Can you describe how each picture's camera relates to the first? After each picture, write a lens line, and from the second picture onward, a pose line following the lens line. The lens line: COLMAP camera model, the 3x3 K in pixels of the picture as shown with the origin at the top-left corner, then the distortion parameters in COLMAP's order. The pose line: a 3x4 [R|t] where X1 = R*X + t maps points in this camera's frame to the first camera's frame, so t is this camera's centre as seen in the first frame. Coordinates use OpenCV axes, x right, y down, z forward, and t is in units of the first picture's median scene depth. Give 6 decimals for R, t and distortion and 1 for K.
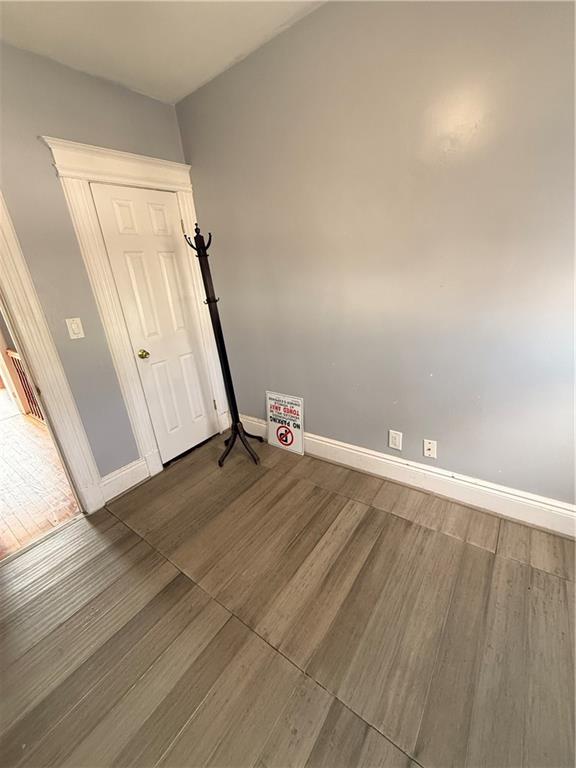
lens RADIAL K [[306.6, 0, 288.0], [0, 306.6, 384.0], [0, 0, 1]] dist [0.001021, 0.000041]
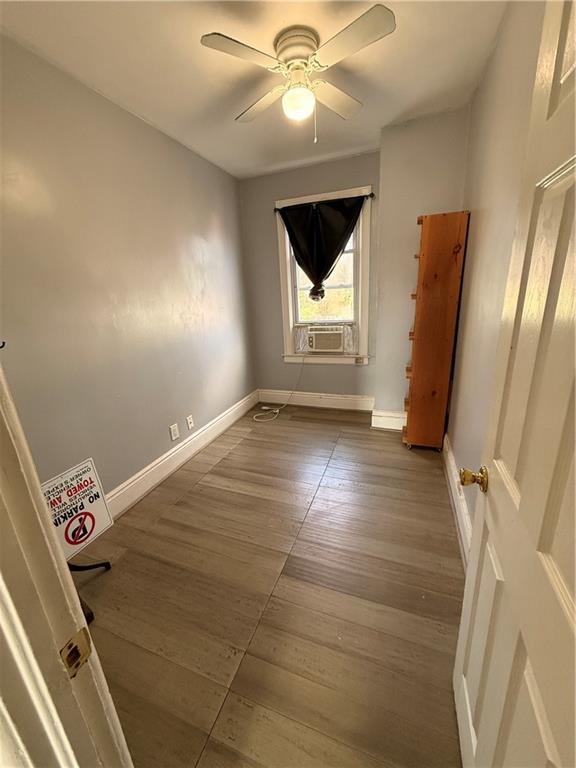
lens RADIAL K [[306.6, 0, 288.0], [0, 306.6, 384.0], [0, 0, 1]] dist [0.001021, 0.000041]
pose [[-0.269610, -0.179559, 0.946081, -0.884837], [0.405471, 0.869956, 0.280660, -0.148887], [-0.873444, 0.459277, -0.161742, 0.633289]]
